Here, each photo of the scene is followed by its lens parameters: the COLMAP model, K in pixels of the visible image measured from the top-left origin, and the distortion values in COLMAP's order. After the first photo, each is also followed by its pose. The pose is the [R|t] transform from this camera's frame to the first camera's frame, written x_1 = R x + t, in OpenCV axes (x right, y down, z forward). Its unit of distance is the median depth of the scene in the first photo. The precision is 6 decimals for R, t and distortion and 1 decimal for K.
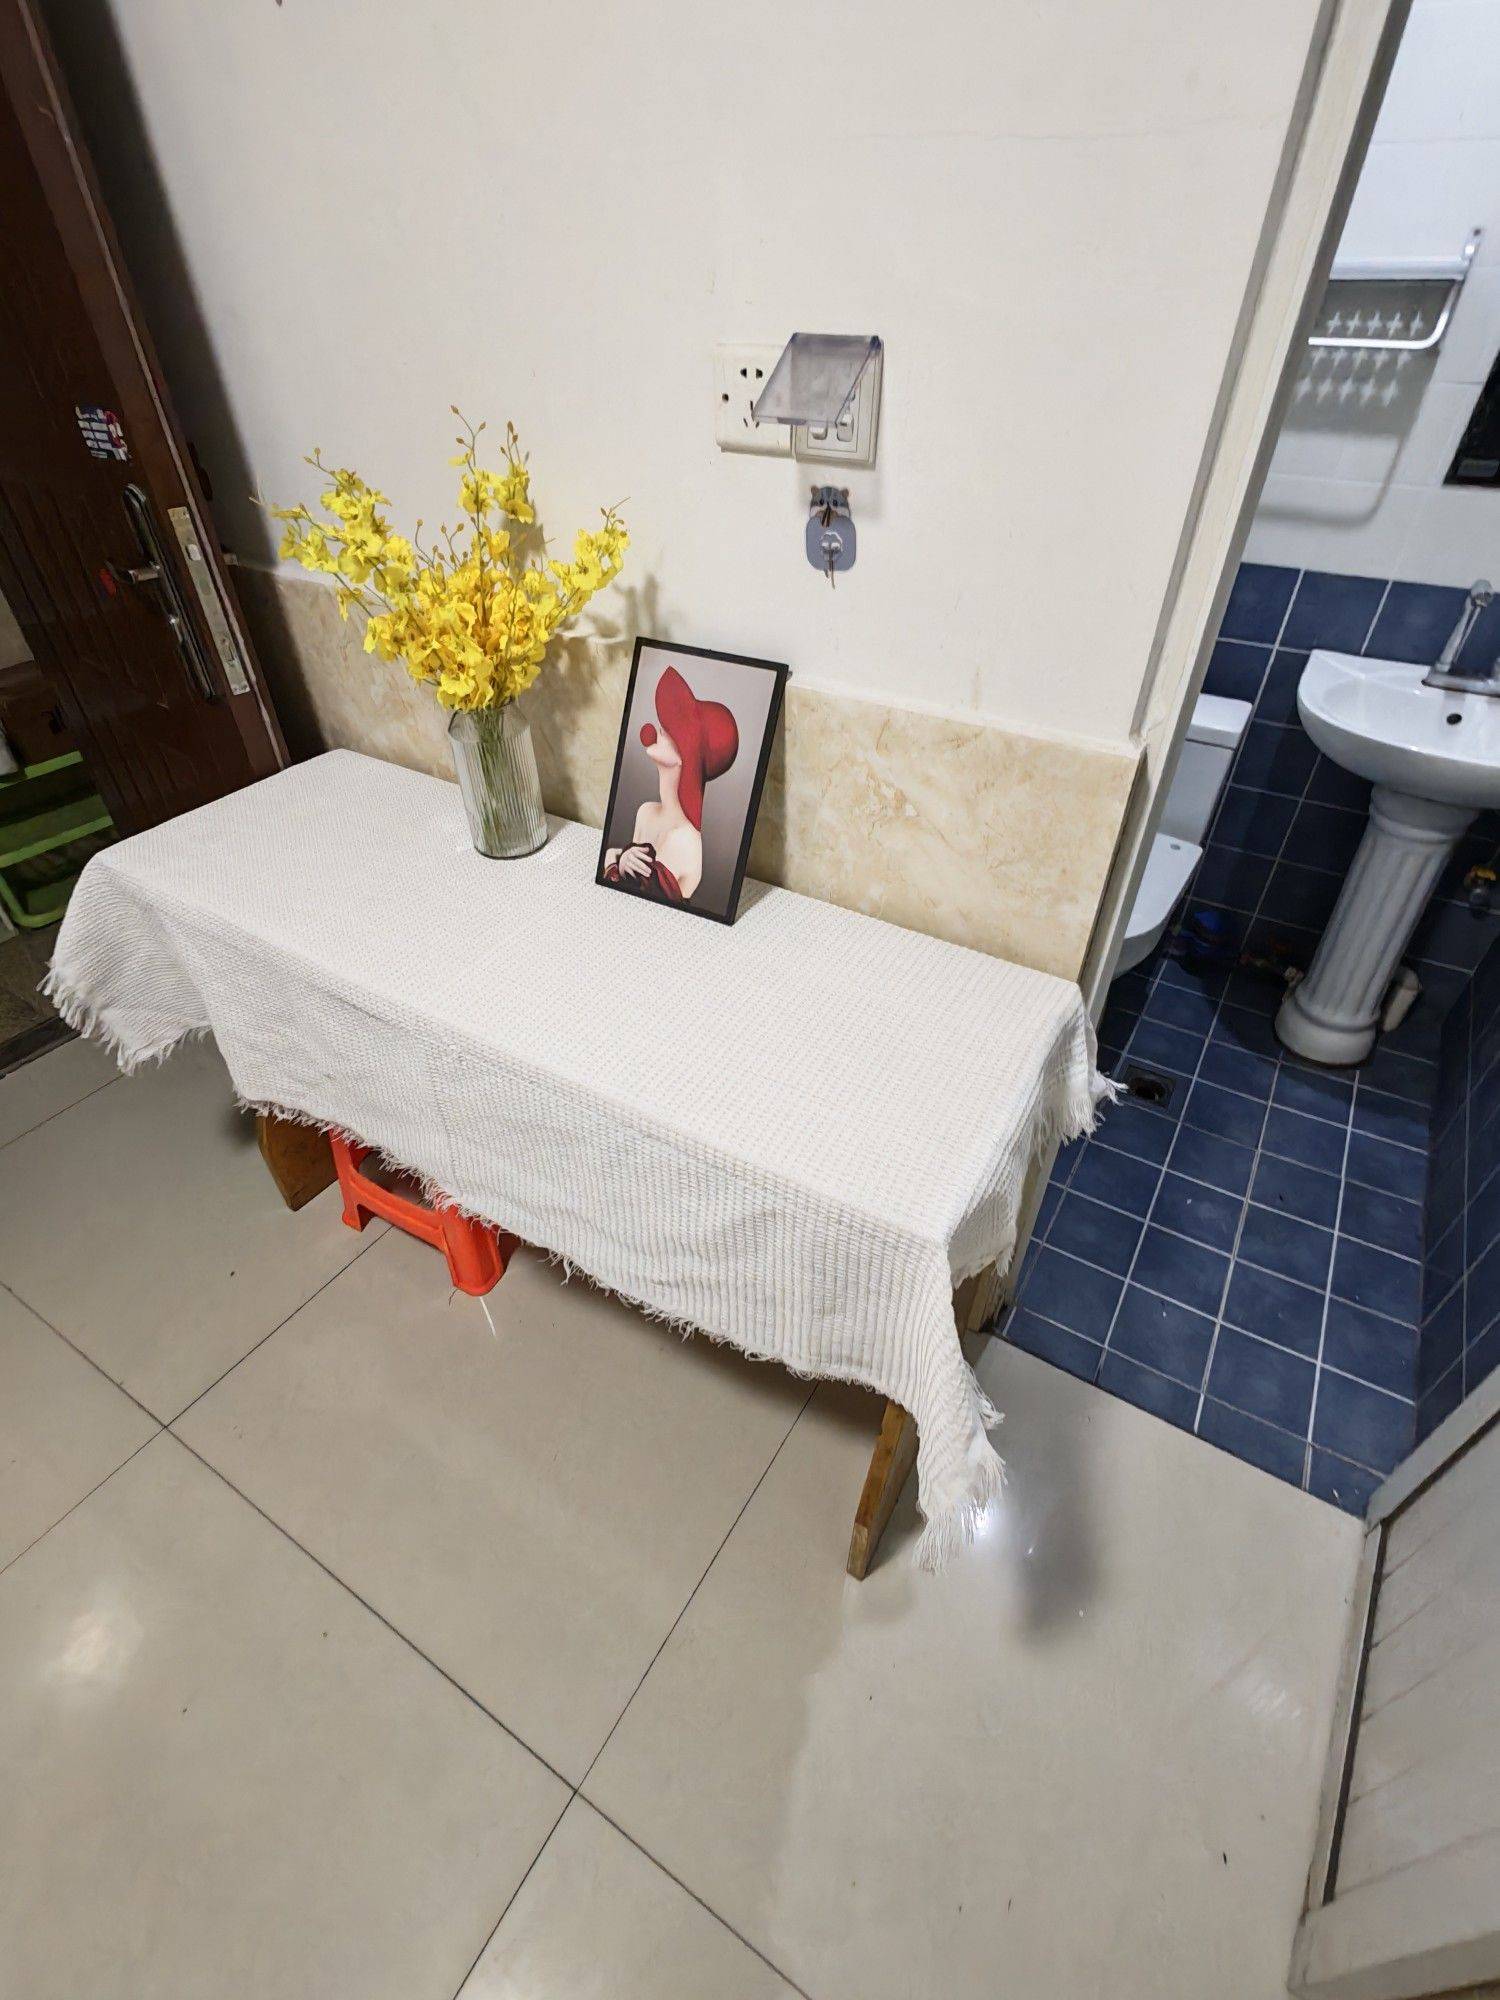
lens RADIAL K [[916.5, 0, 757.6], [0, 916.5, 1004.5], [0, 0, 1]] dist [0.005445, 0.001058]
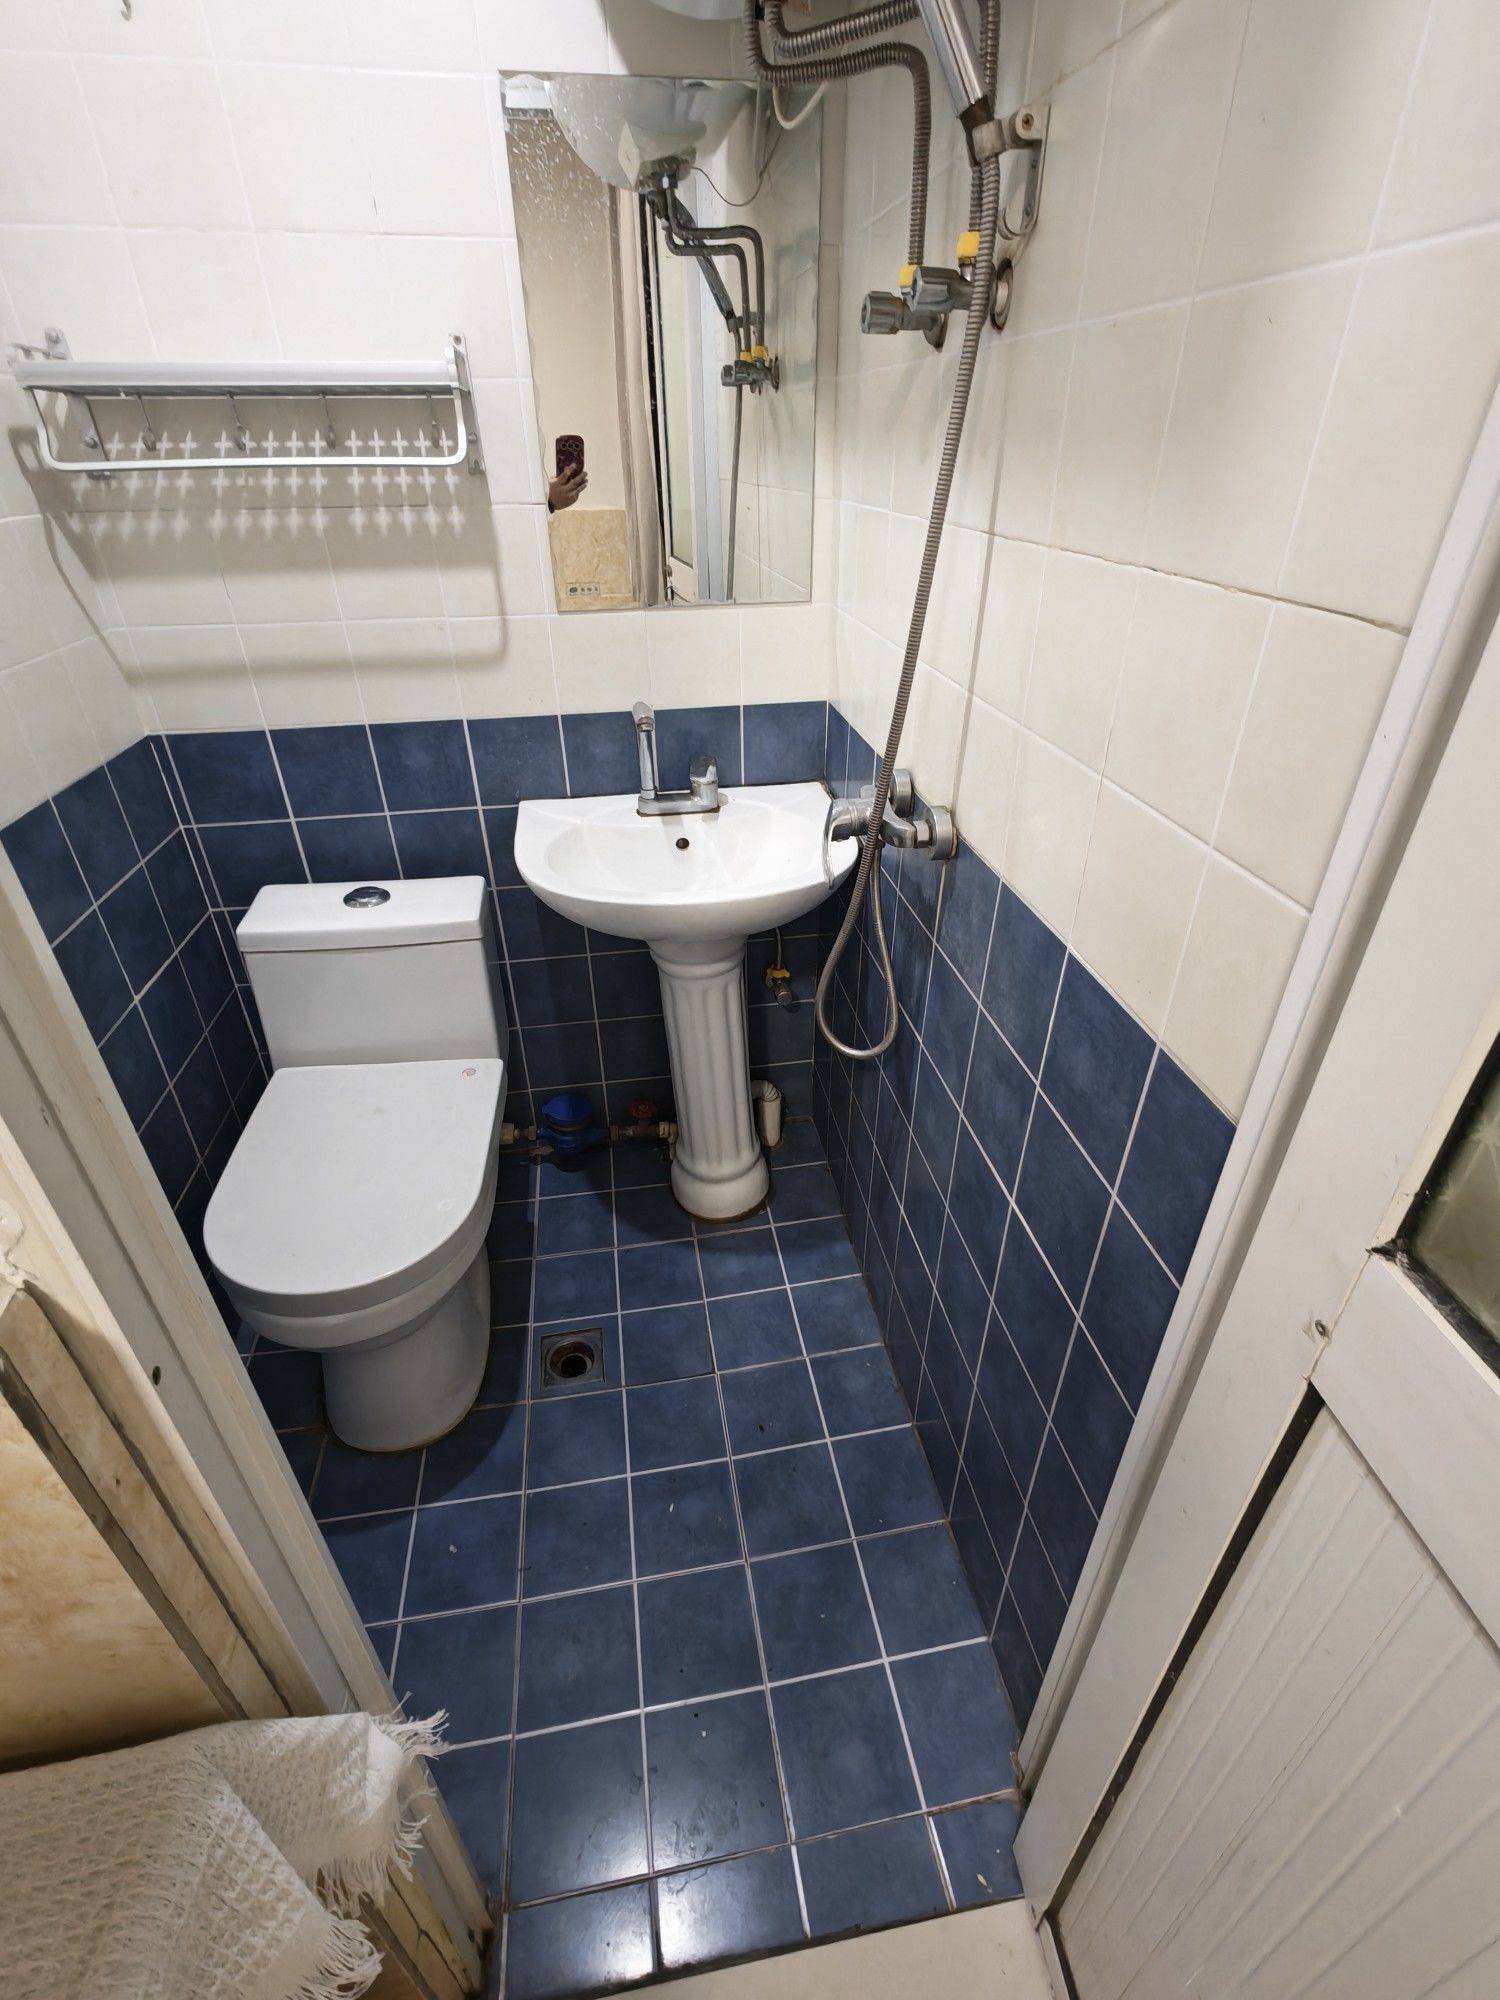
lens RADIAL K [[916.5, 0, 751.4], [0, 916.5, 999.9], [0, 0, 1]] dist [0.005445, 0.001058]
pose [[0.759033, -0.346645, 0.551095, 0.236319], [0.417734, 0.908561, -0.003858, -0.126478], [-0.499367, 0.233139, 0.834433, 0.229413]]
